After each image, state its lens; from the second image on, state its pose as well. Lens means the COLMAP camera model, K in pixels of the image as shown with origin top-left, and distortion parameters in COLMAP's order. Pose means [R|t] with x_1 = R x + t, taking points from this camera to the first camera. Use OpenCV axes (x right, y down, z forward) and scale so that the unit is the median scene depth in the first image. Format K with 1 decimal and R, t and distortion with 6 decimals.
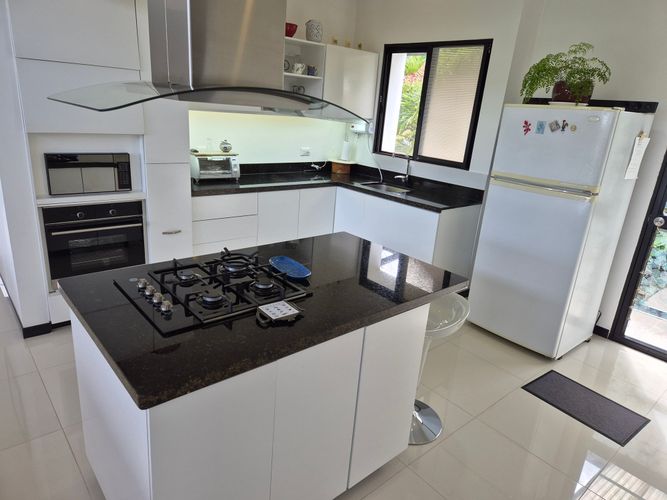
lens RADIAL K [[447.7, 0, 333.3], [0, 447.7, 247.6], [0, 0, 1]] dist [0.073437, -0.049076]
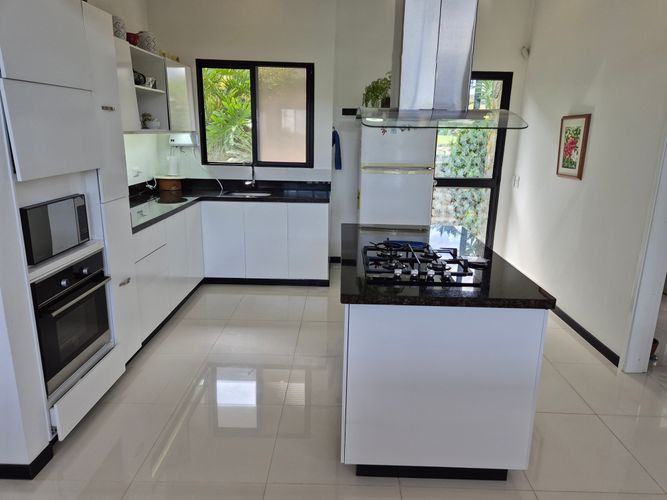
lens RADIAL K [[465.8, 0, 344.5], [0, 465.8, 242.7], [0, 0, 1]] dist [0.061148, -0.006131]
pose [[0.659214, -0.239835, 0.712682, -0.591227], [0.258355, 0.962315, 0.084871, -0.061555], [-0.706179, 0.128177, 0.696334, 0.087808]]
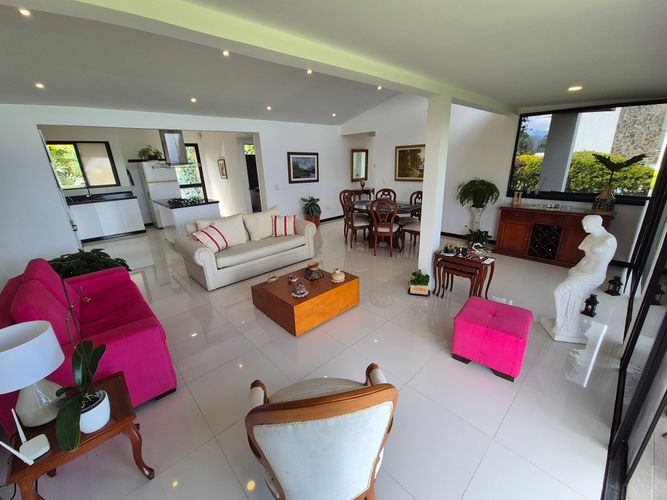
lens RADIAL K [[273.3, 0, 336.0], [0, 273.3, 250.6], [0, 0, 1]] dist [0.001157, 0.000398]
pose [[-0.021679, -0.391649, 0.919859, -1.490497], [0.340978, 0.862013, 0.375056, -0.002659], [-0.939821, 0.321783, 0.114856, -0.353677]]
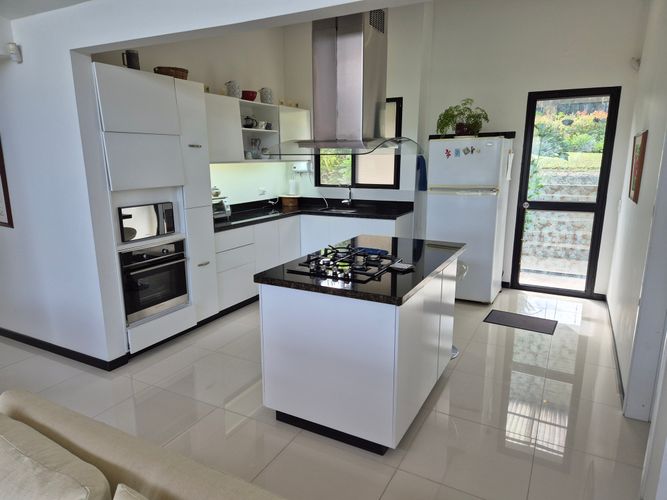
lens RADIAL K [[447.7, 0, 333.3], [0, 447.7, 247.6], [0, 0, 1]] dist [0.073437, -0.049076]
pose [[0.933261, -0.152502, 0.325218, -0.356015], [0.182640, 0.981091, -0.064059, 0.053211], [-0.309299, 0.119182, 0.943467, -0.200726]]
